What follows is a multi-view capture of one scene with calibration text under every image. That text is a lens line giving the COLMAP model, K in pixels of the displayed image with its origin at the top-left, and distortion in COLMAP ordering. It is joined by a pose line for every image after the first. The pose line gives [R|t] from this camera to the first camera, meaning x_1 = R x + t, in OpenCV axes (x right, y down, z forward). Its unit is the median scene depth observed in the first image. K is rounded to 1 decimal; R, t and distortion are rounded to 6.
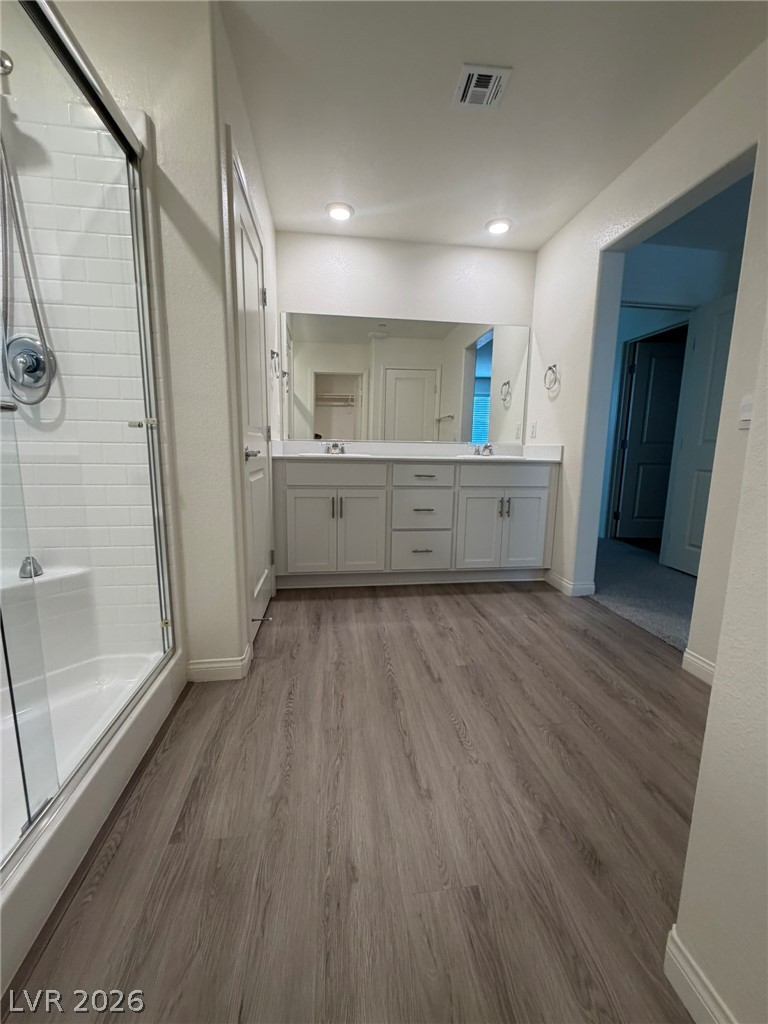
lens RADIAL K [[407.3, 0, 384.0], [0, 407.3, 512.0], [0, 0, 1]] dist [0.002097, 0.000351]
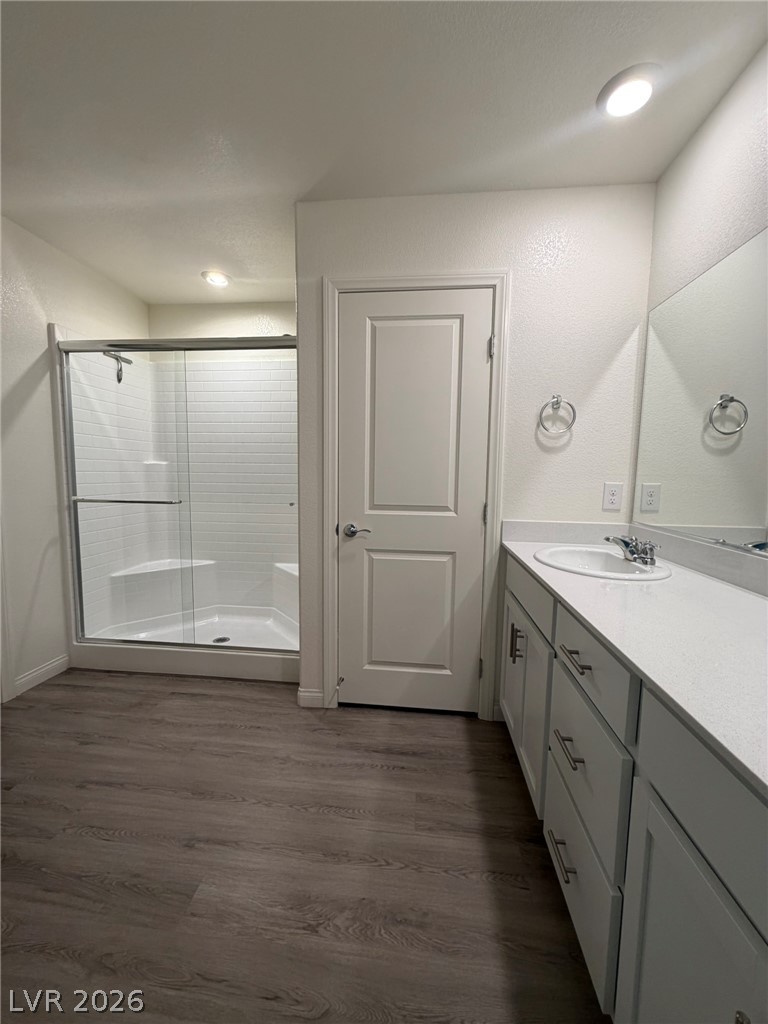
lens RADIAL K [[407.3, 0, 384.0], [0, 407.3, 512.0], [0, 0, 1]] dist [0.002097, 0.000351]
pose [[-0.234385, 0.082395, -0.968646, 0.672796], [-0.172798, 0.977004, 0.124918, -0.332238], [0.956663, 0.196659, -0.214757, 1.252262]]
